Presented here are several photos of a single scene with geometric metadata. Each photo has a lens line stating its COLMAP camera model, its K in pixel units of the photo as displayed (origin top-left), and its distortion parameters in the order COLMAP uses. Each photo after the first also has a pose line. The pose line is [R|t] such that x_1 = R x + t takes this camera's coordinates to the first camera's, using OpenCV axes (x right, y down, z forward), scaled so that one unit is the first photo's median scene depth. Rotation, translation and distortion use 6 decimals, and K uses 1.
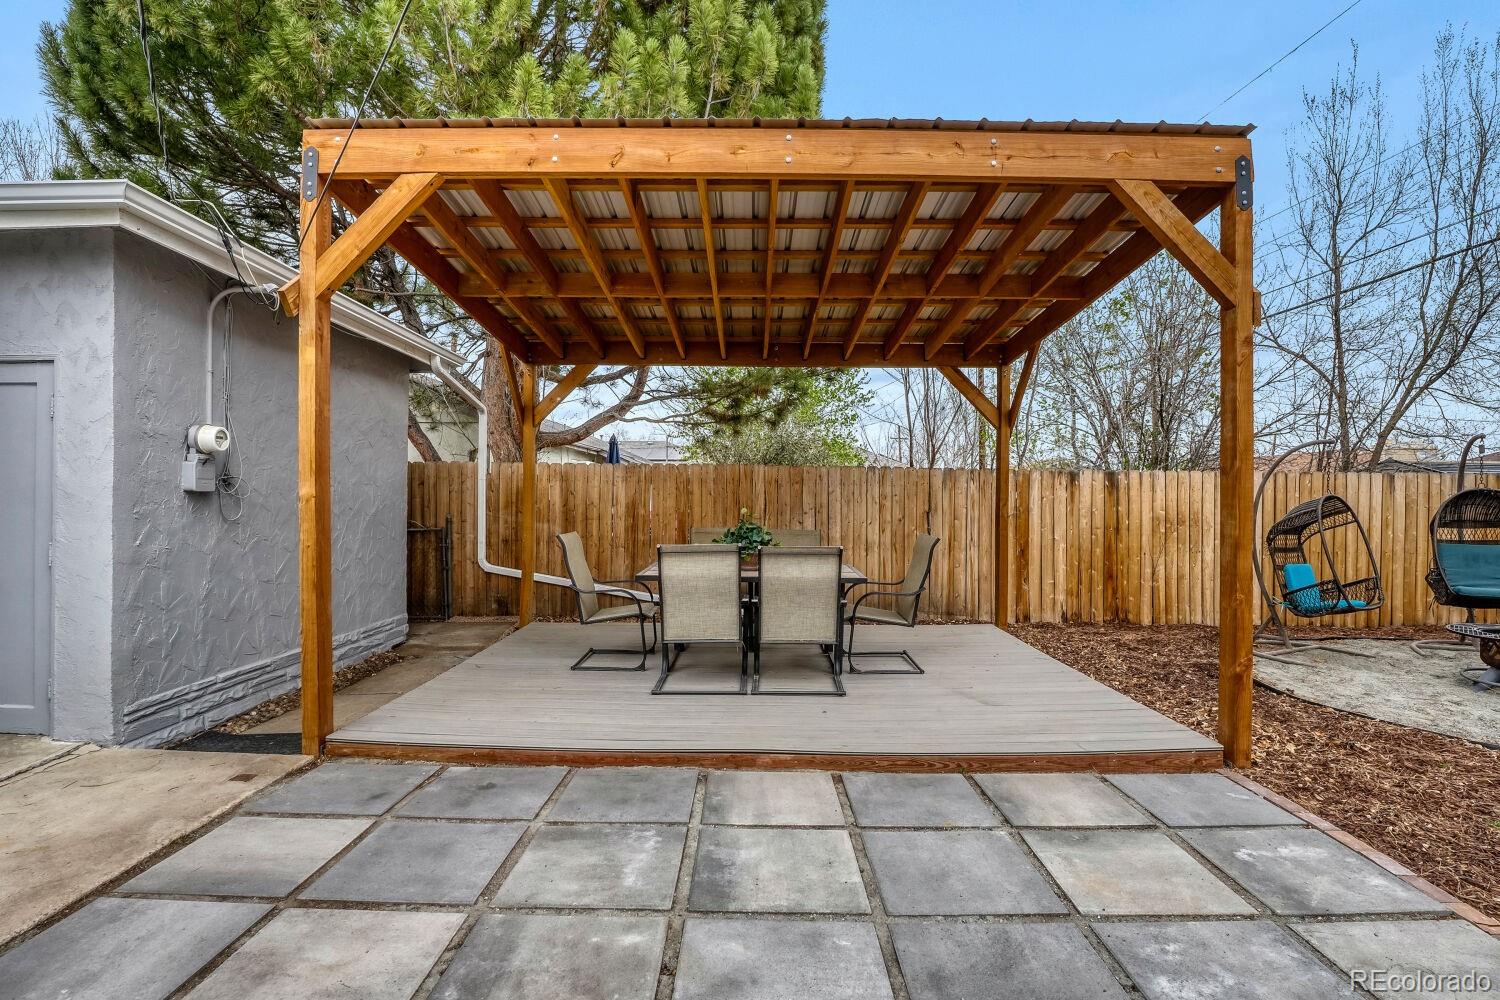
lens RADIAL K [[734.3, 0, 772.9], [0, 734.3, 499.8], [0, 0, 1]] dist [-0.002144, -0.000005]
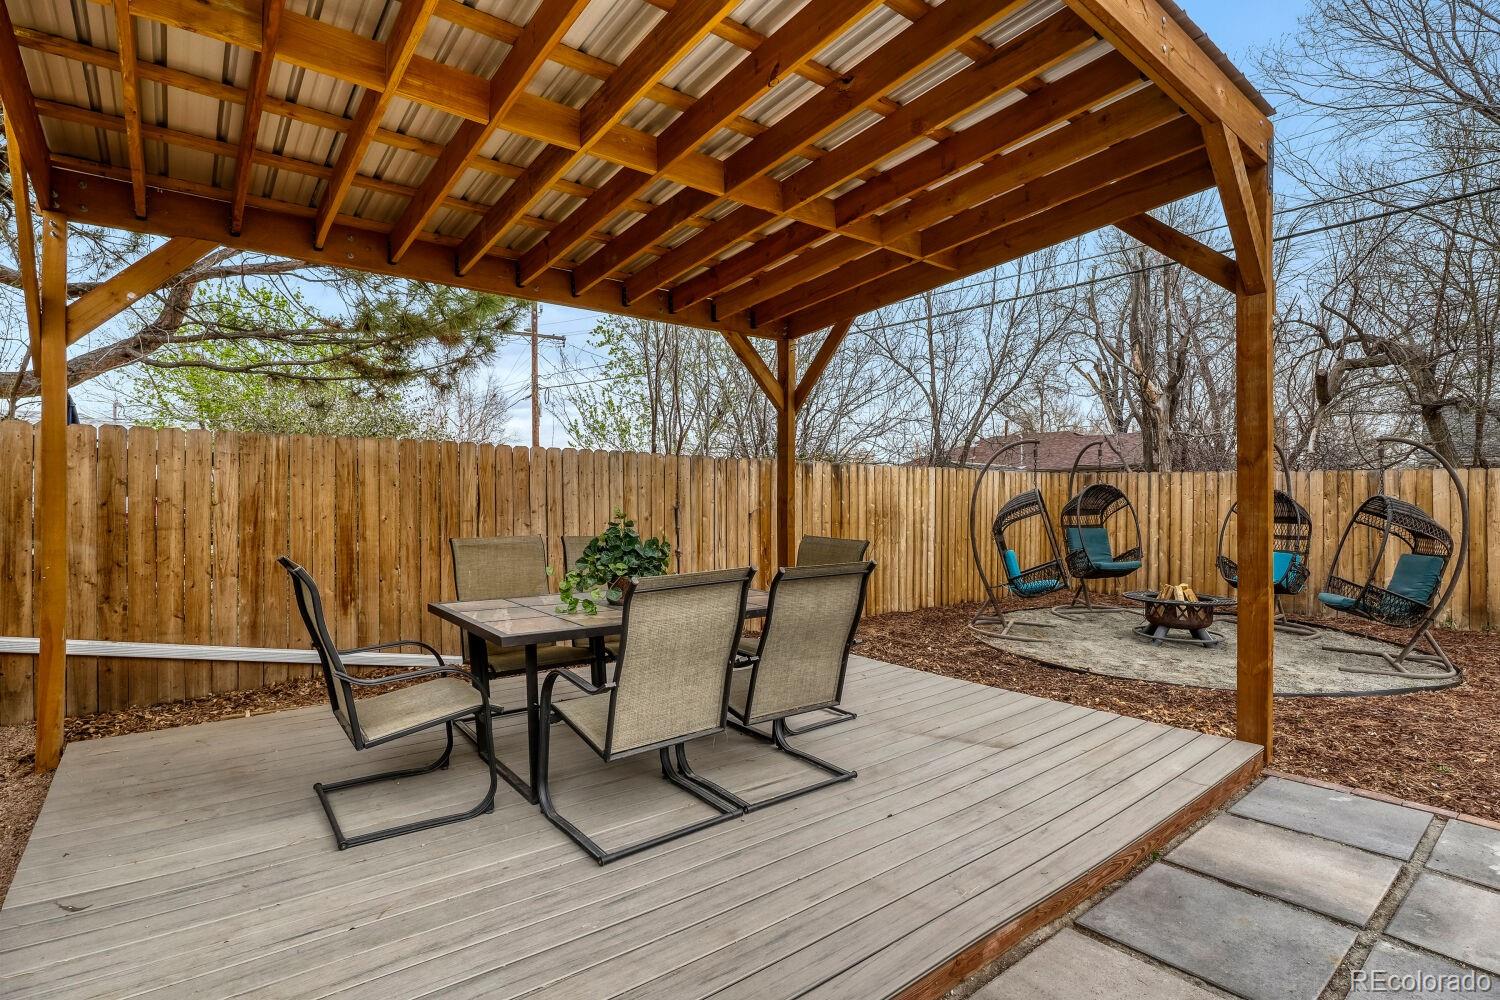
lens RADIAL K [[734.3, 0, 770.0], [0, 734.3, 499.7], [0, 0, 1]] dist [-0.002144, -0.000005]
pose [[0.779571, -0.006285, 0.626282, -0.225443], [0.000724, 0.999958, 0.009135, -0.000180], [-0.626314, -0.006668, 0.779543, 0.292591]]
